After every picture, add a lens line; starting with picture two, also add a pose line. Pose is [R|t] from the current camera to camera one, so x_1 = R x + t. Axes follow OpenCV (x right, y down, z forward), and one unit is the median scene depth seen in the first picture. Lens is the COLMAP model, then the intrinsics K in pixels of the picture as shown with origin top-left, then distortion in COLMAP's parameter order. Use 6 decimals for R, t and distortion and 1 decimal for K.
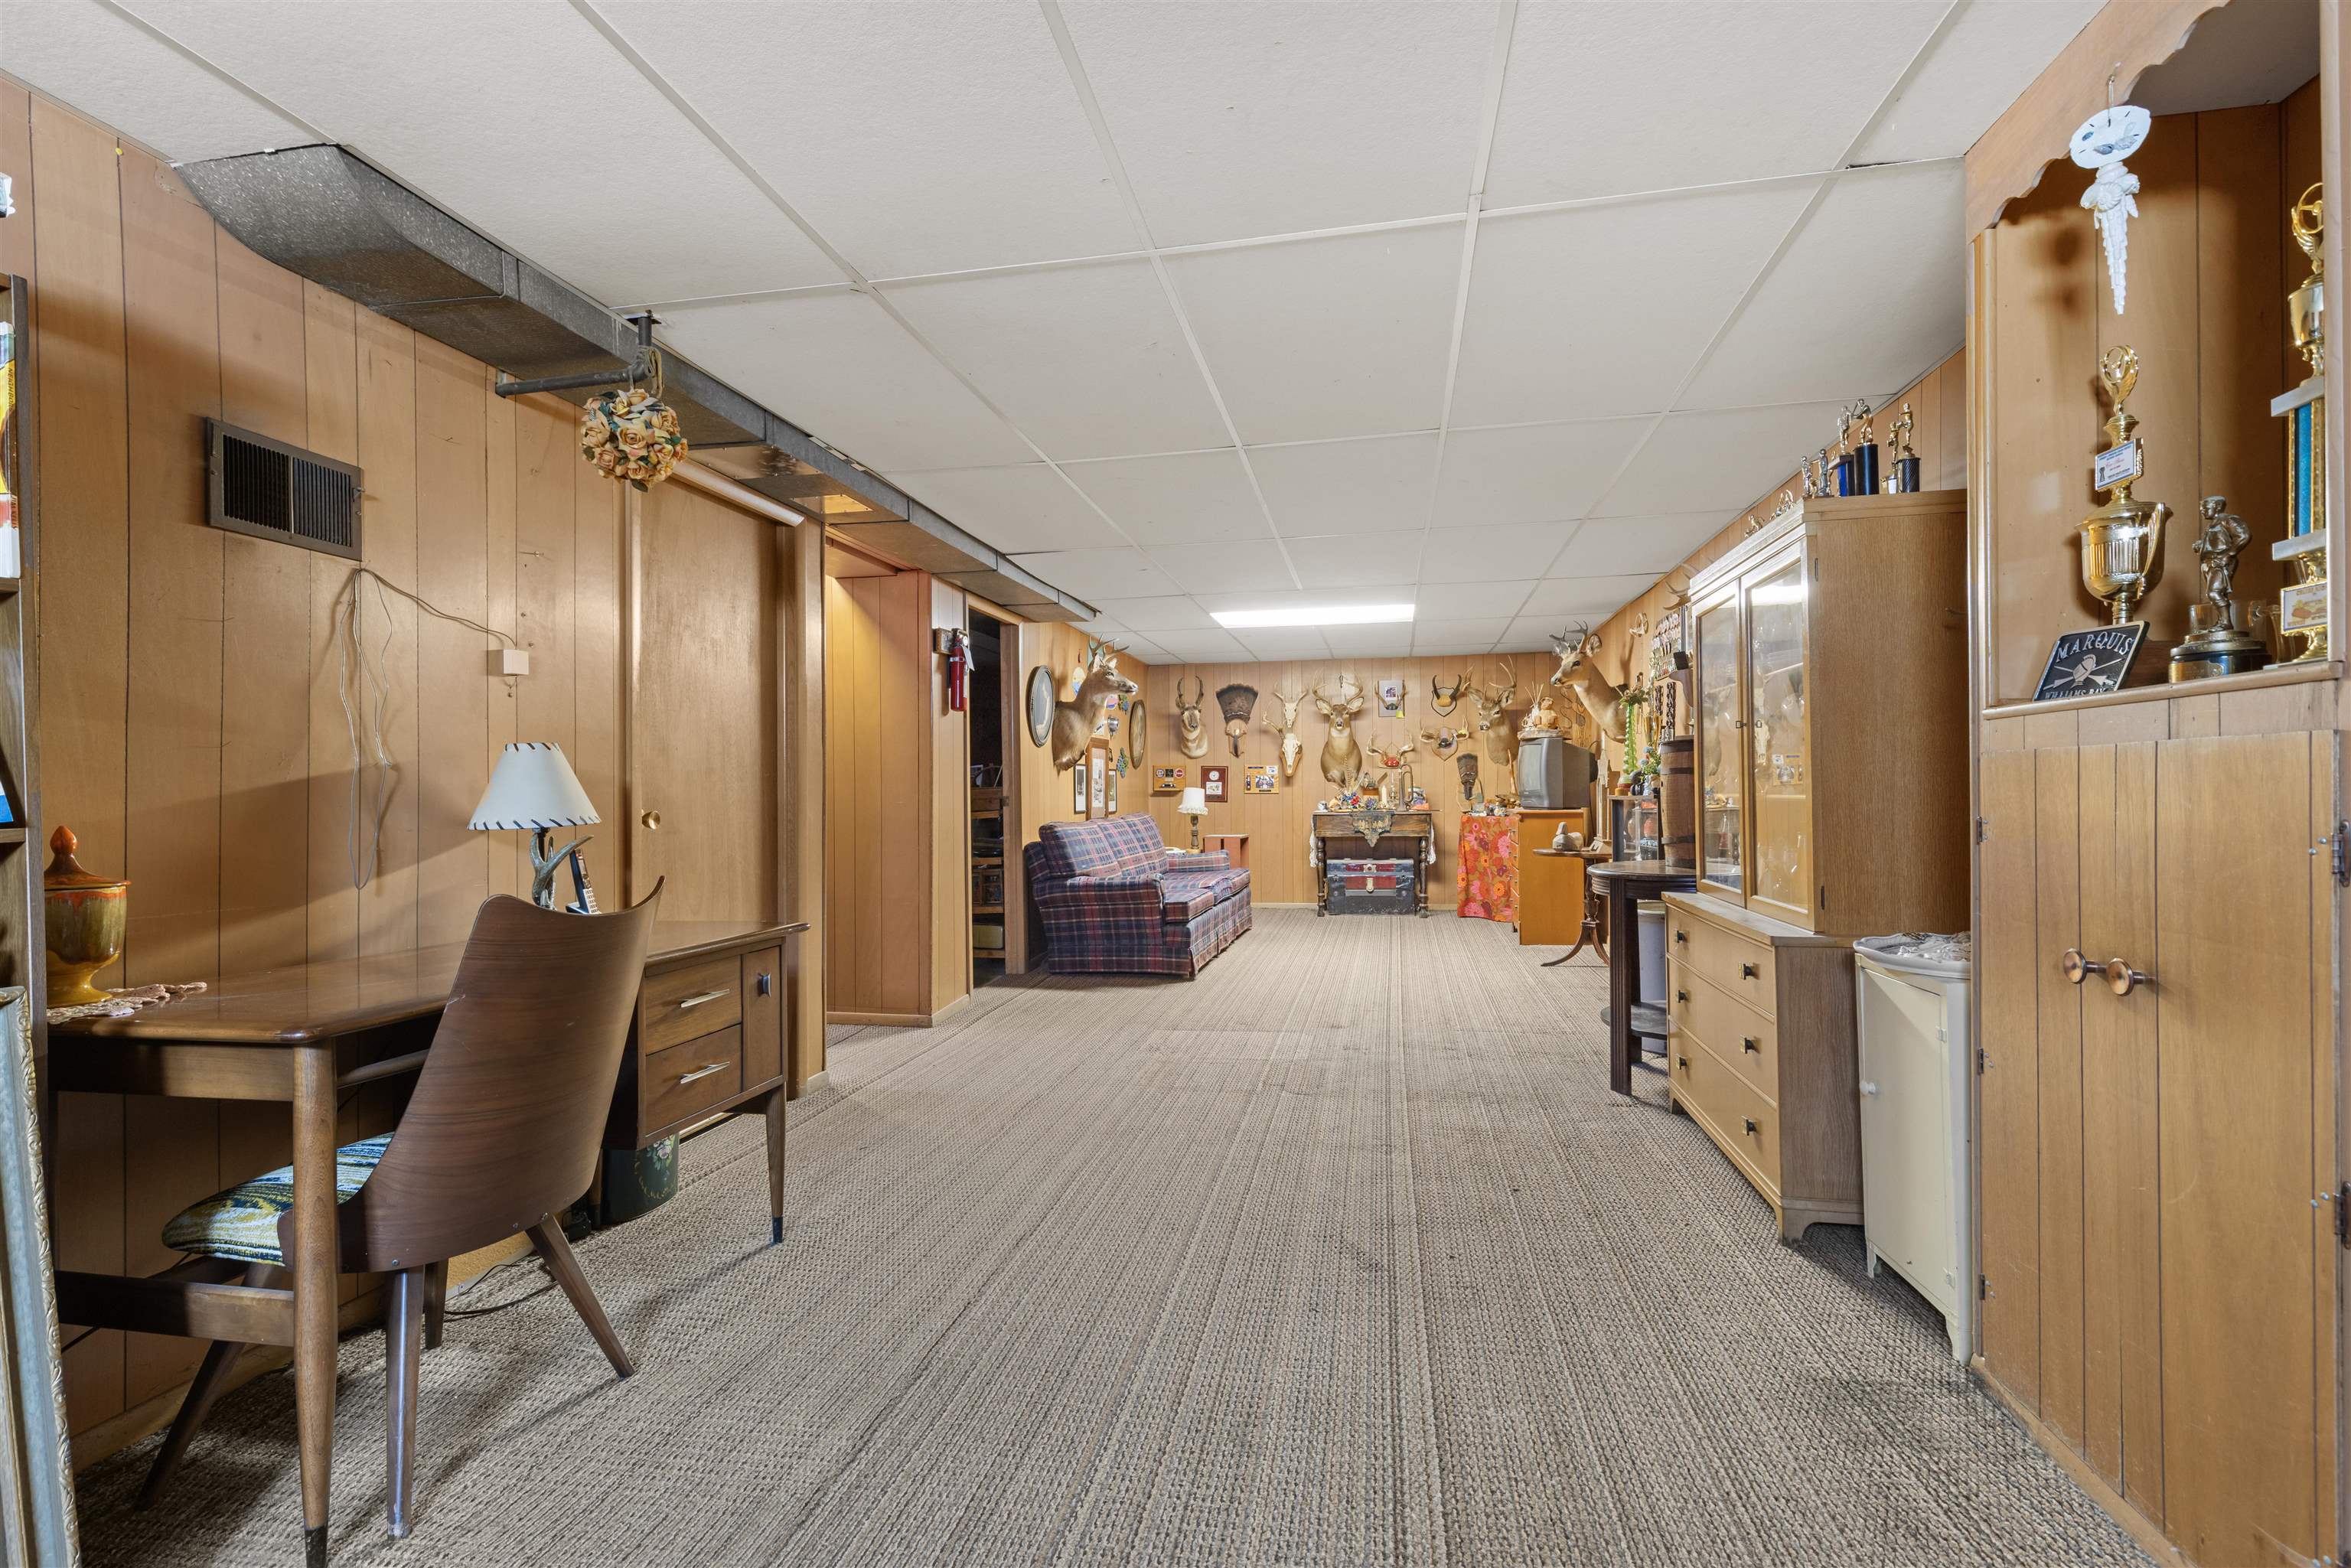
lens RADIAL K [[1060.2, 0, 1175.3], [0, 1060.2, 786.6], [0, 0, 1]] dist [-0.002671, 0.001218]
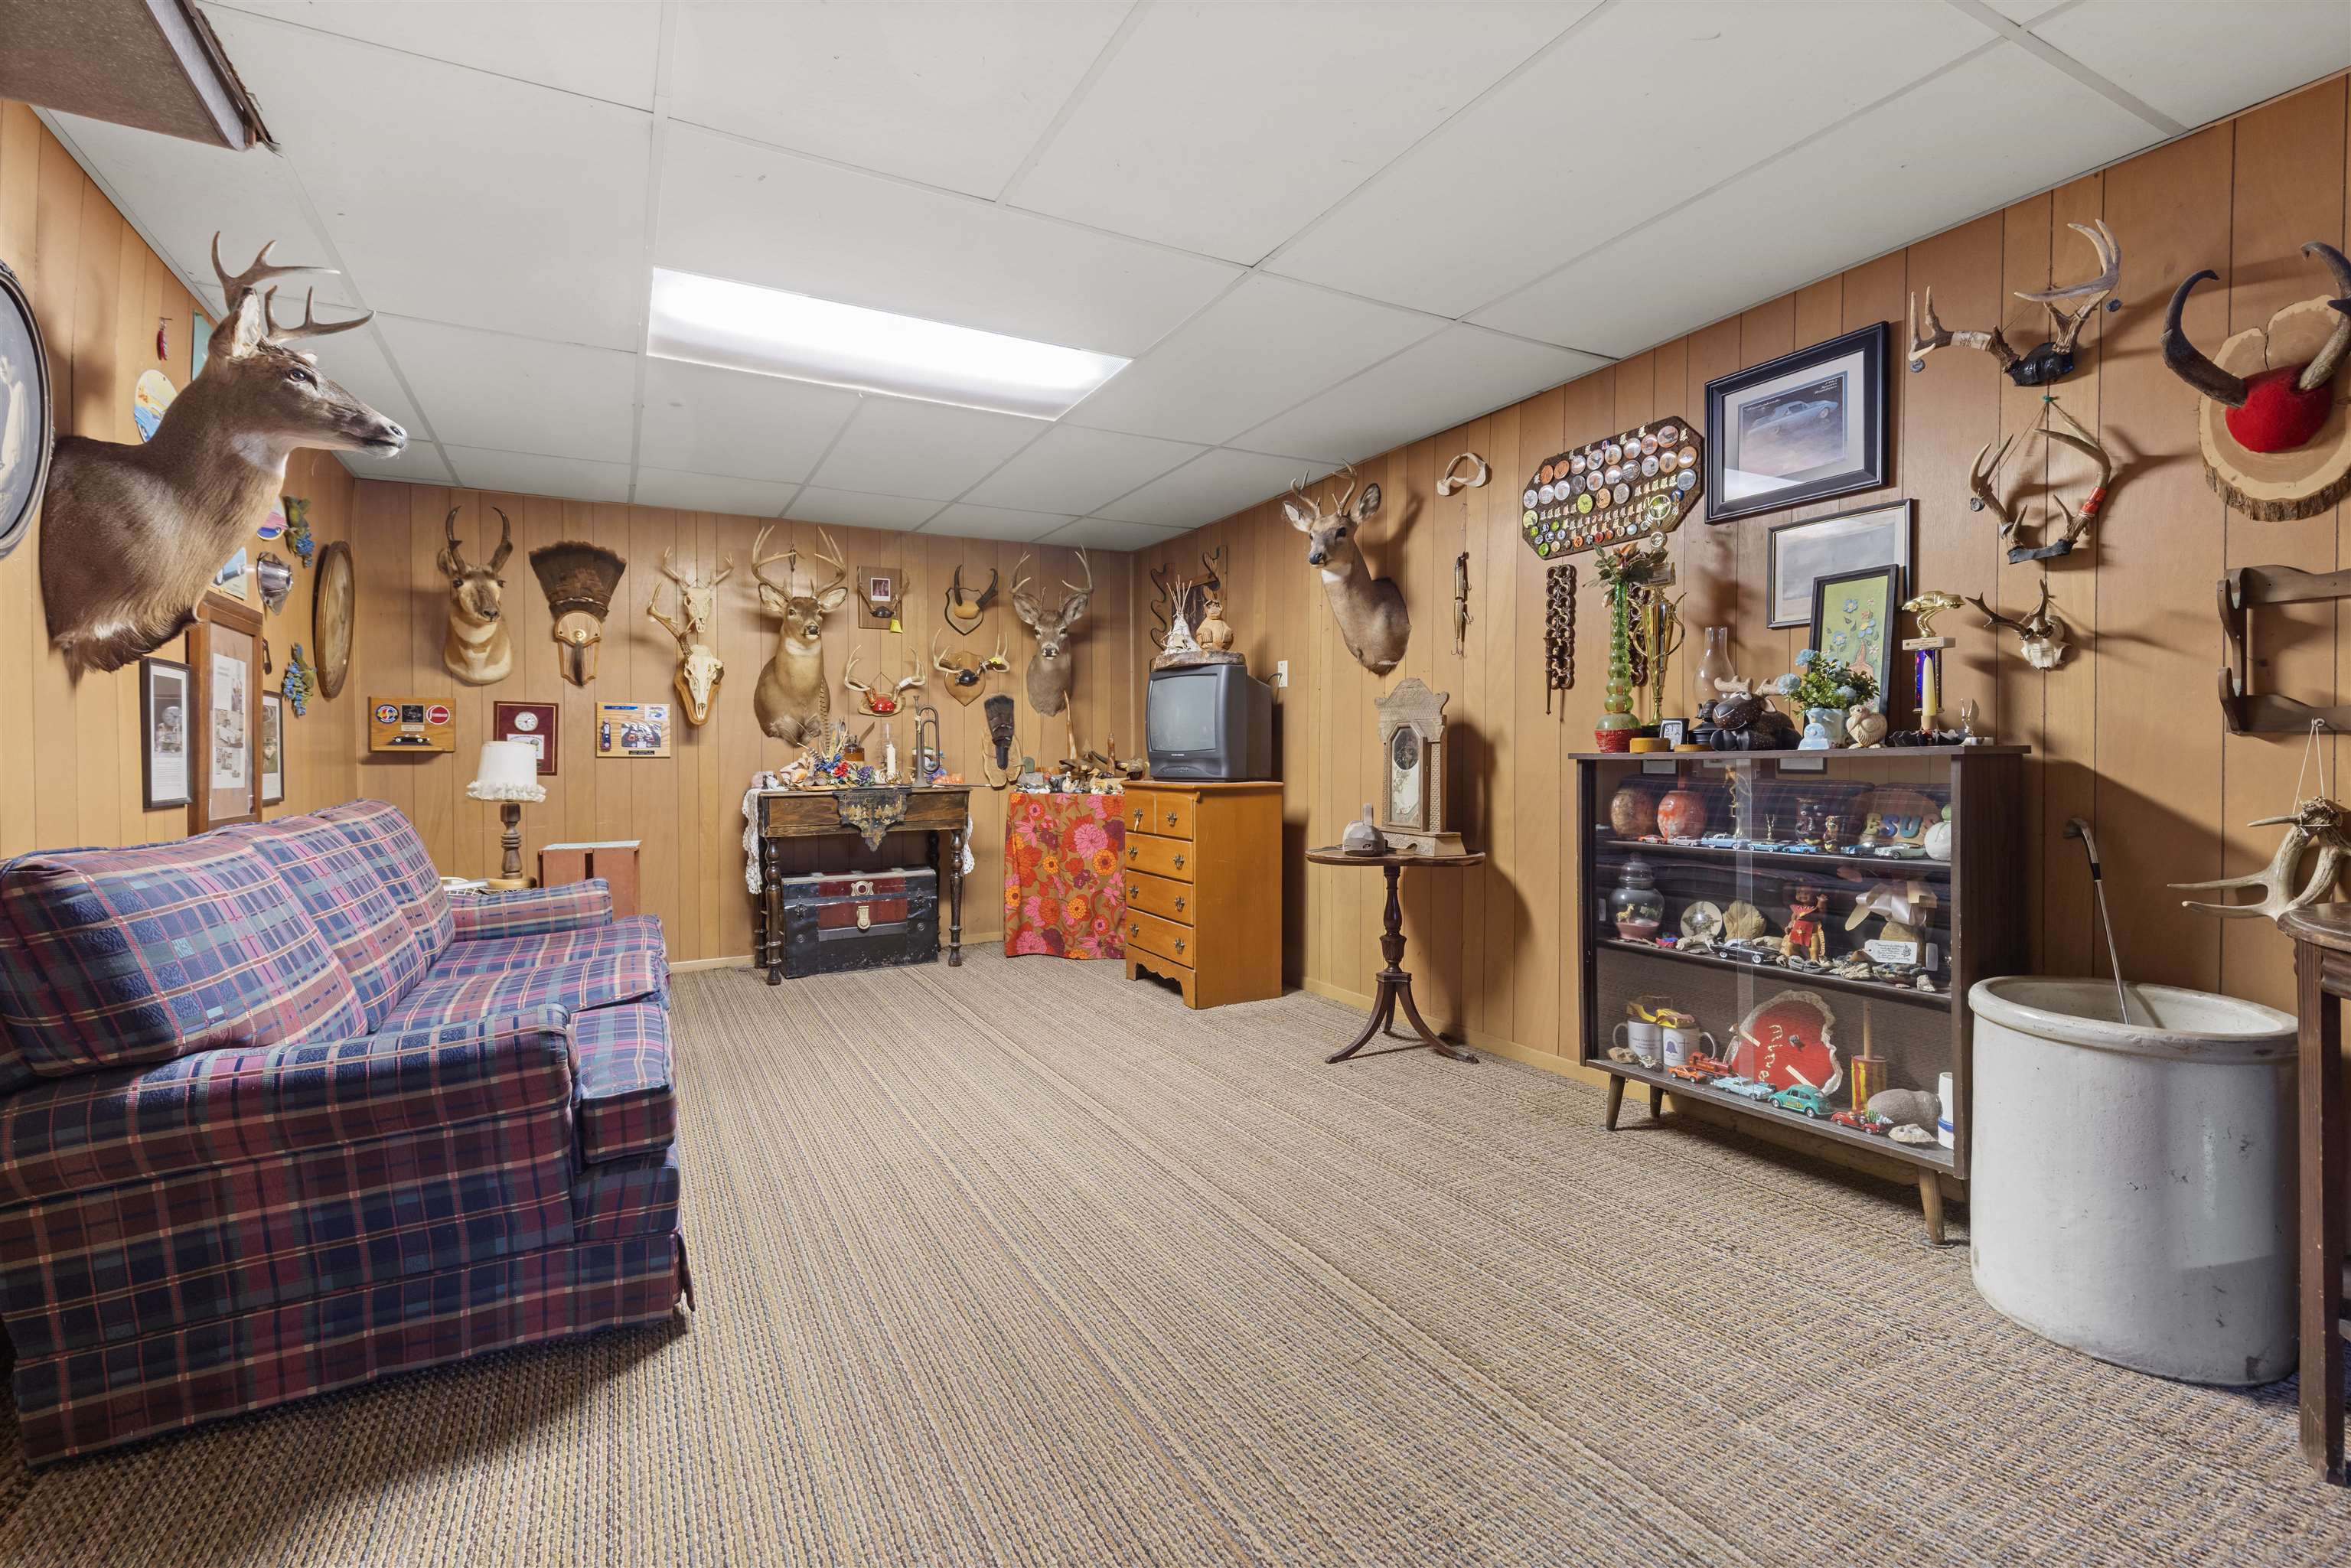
lens RADIAL K [[1060.2, 0, 1190.6], [0, 1060.2, 771.8], [0, 0, 1]] dist [-0.002671, 0.001218]
pose [[0.763659, -0.004915, 0.645601, -0.049800], [-0.001844, 0.999950, 0.009794, 0.008356], [-0.645618, -0.008670, 0.763612, 0.452877]]
